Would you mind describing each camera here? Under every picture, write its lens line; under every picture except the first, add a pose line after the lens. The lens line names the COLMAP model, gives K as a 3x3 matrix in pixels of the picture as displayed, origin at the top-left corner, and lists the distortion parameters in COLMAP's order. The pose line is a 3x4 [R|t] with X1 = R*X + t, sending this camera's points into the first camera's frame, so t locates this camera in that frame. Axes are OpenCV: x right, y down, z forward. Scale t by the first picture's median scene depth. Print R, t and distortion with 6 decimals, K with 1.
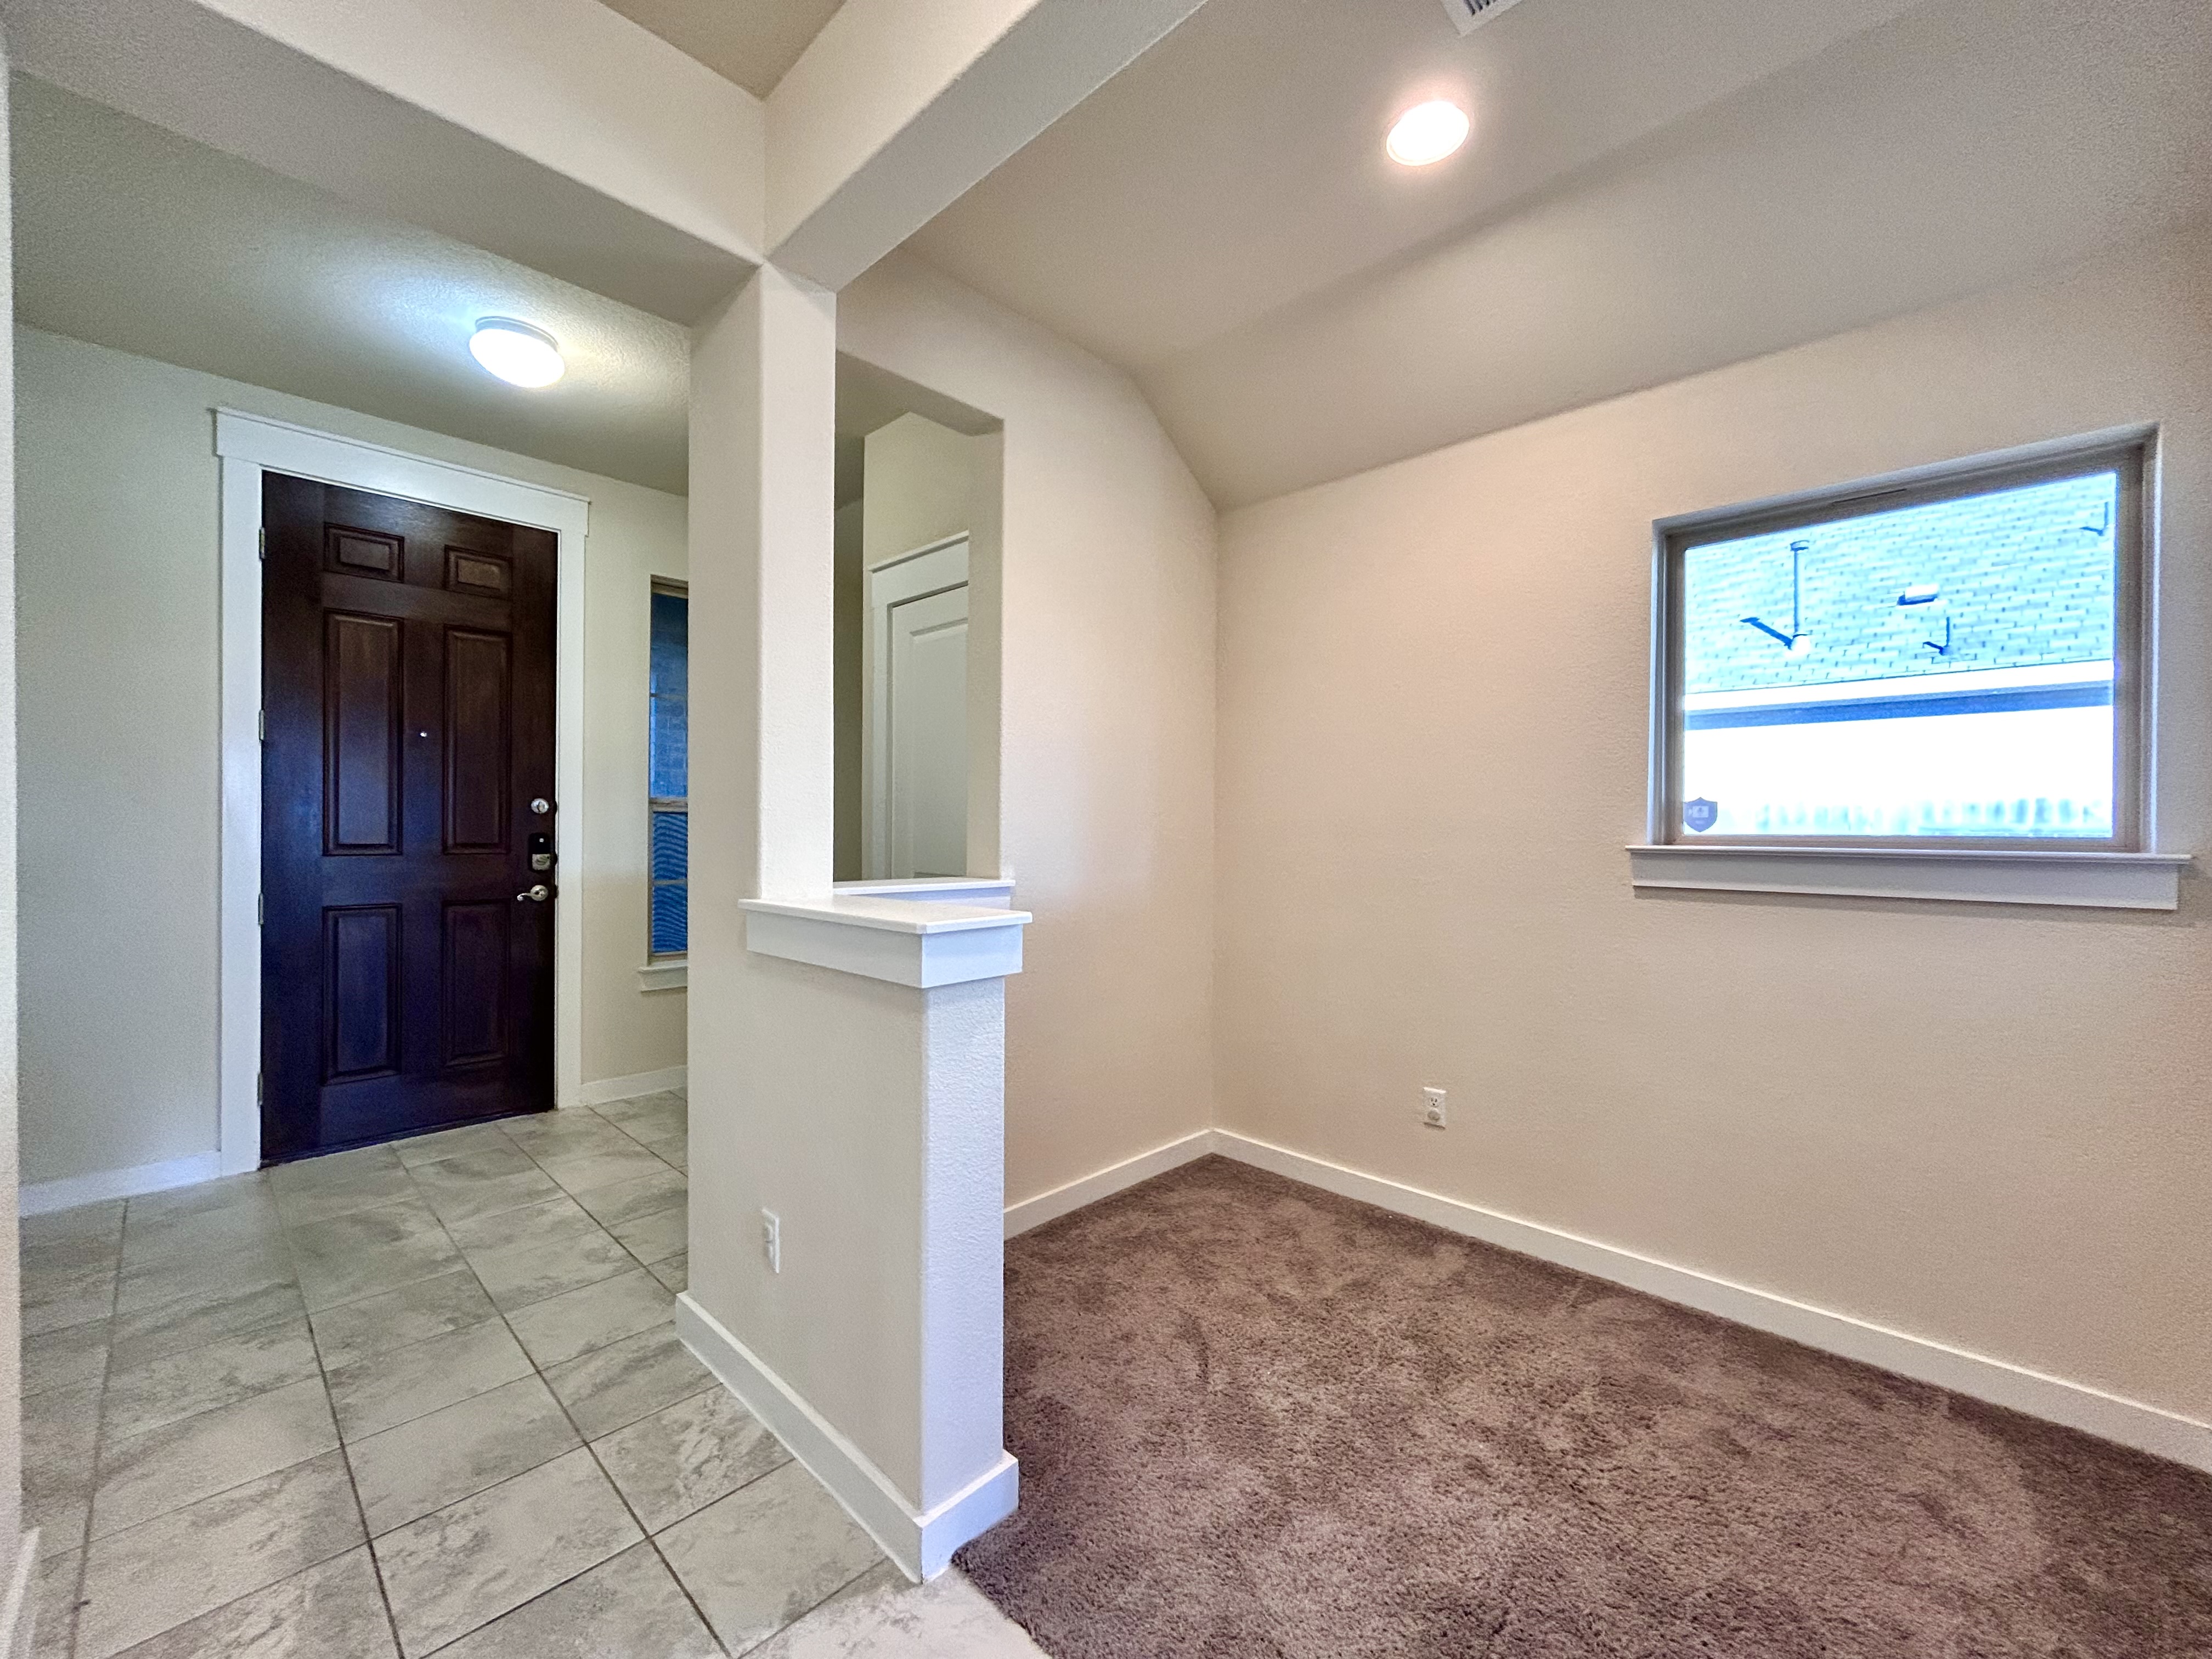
lens RADIAL K [[890.0, 0, 1117.2], [0, 890.0, 838.2], [0, 0, 1]] dist [-0.002645, 0.000919]
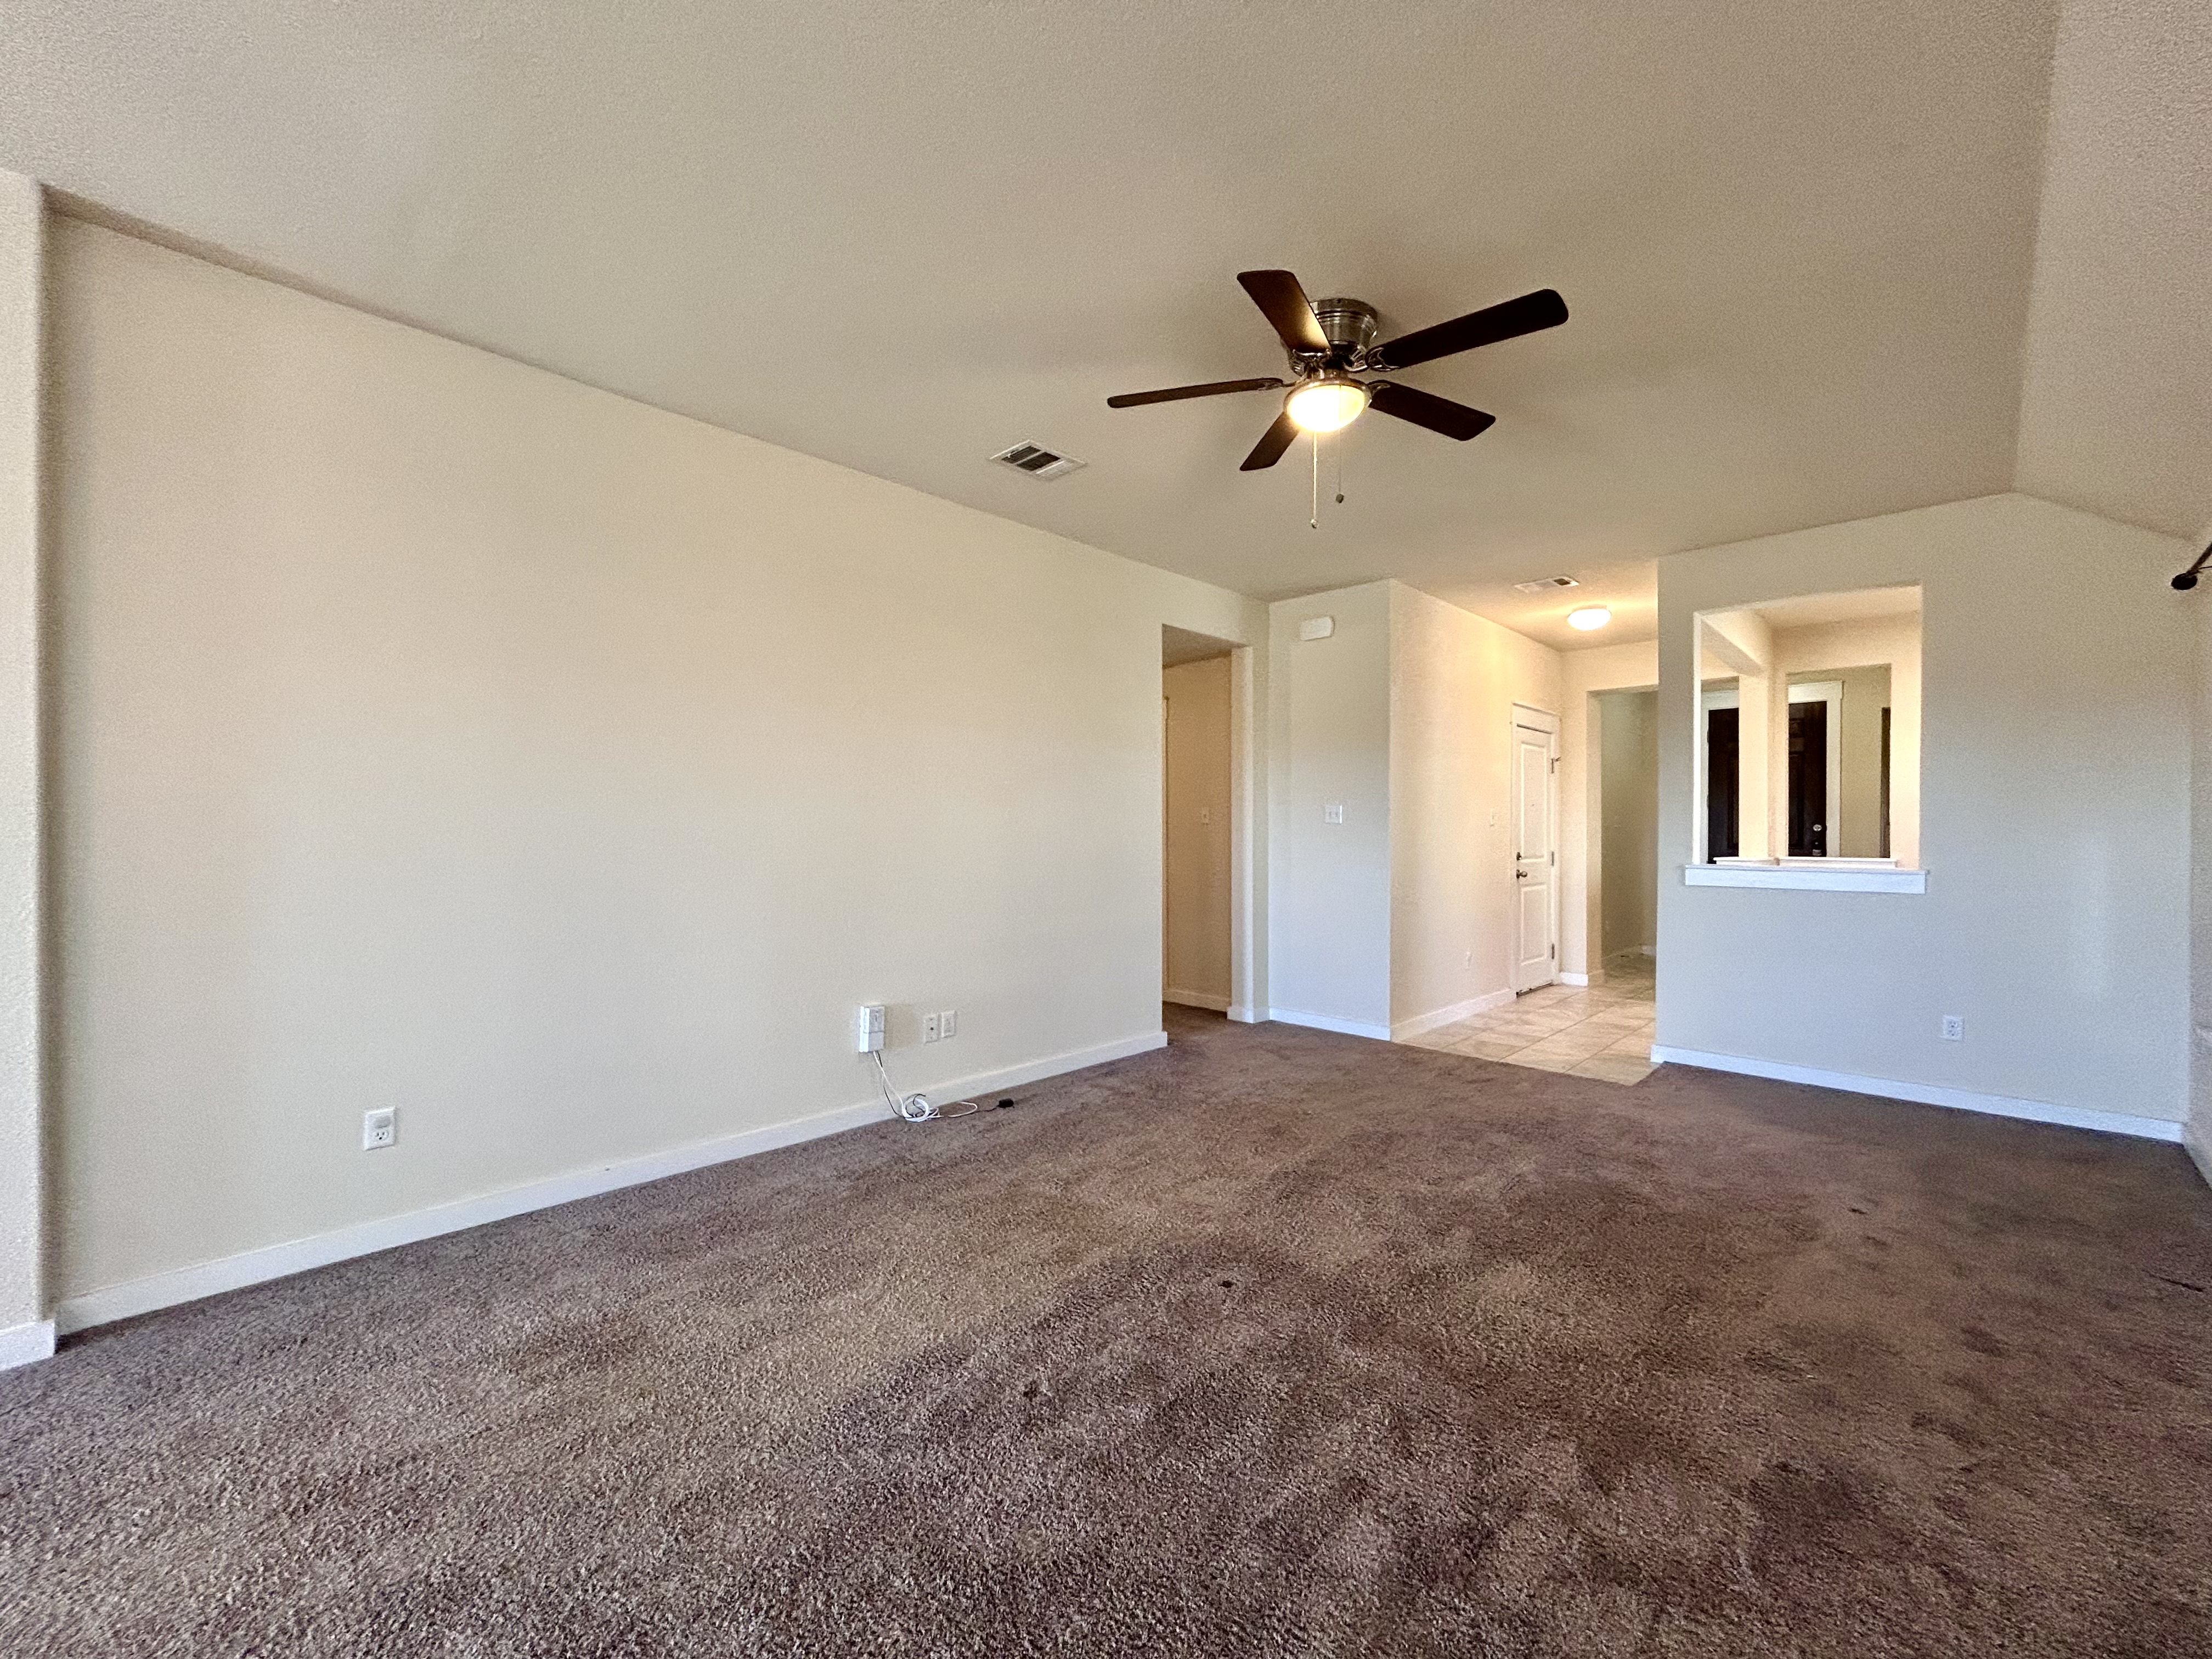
lens RADIAL K [[890.0, 0, 1103.1], [0, 890.0, 838.8], [0, 0, 1]] dist [-0.002645, 0.000919]
pose [[-0.017344, -0.000393, -0.999850, 1.635579], [-0.018493, 0.999829, -0.000073, 0.023798], [0.999679, 0.018489, -0.017348, -0.742319]]
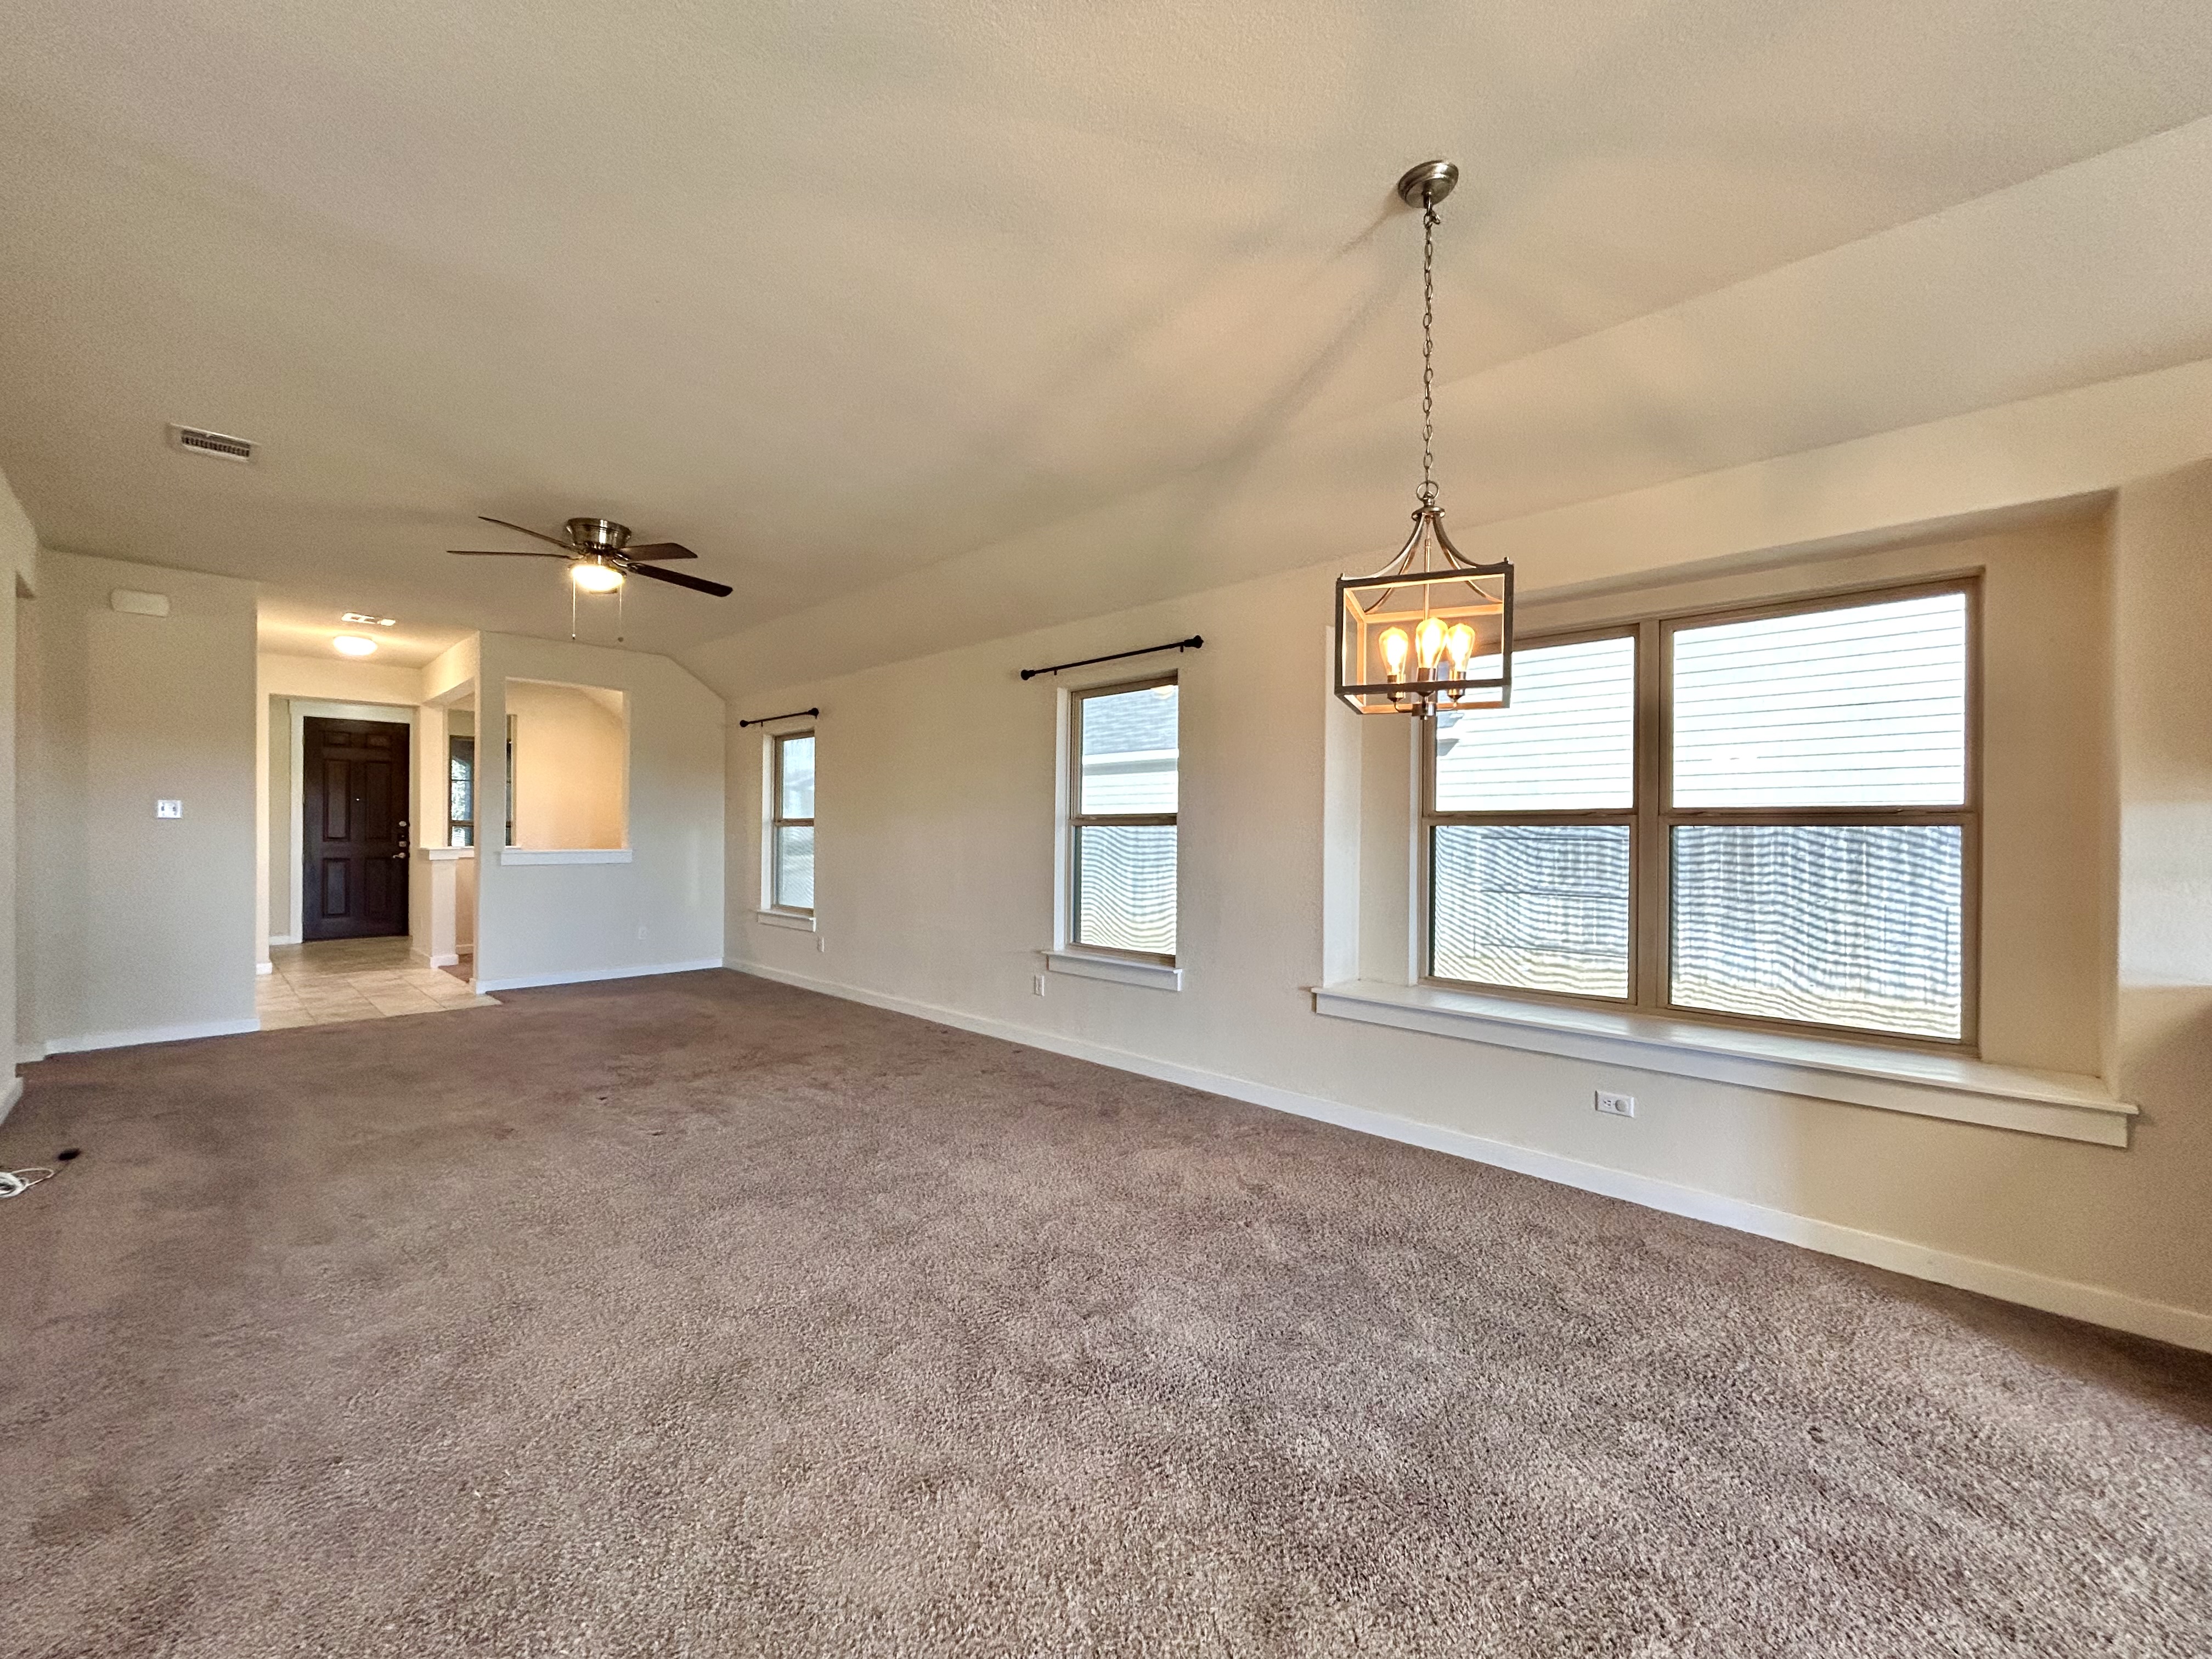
lens RADIAL K [[890.0, 0, 1103.2], [0, 890.0, 834.6], [0, 0, 1]] dist [-0.002645, 0.000919]
pose [[0.999886, -0.003803, -0.014615, 1.616958], [0.003640, 0.999931, -0.011178, 0.037565], [0.014656, 0.011124, 0.999831, -1.778729]]
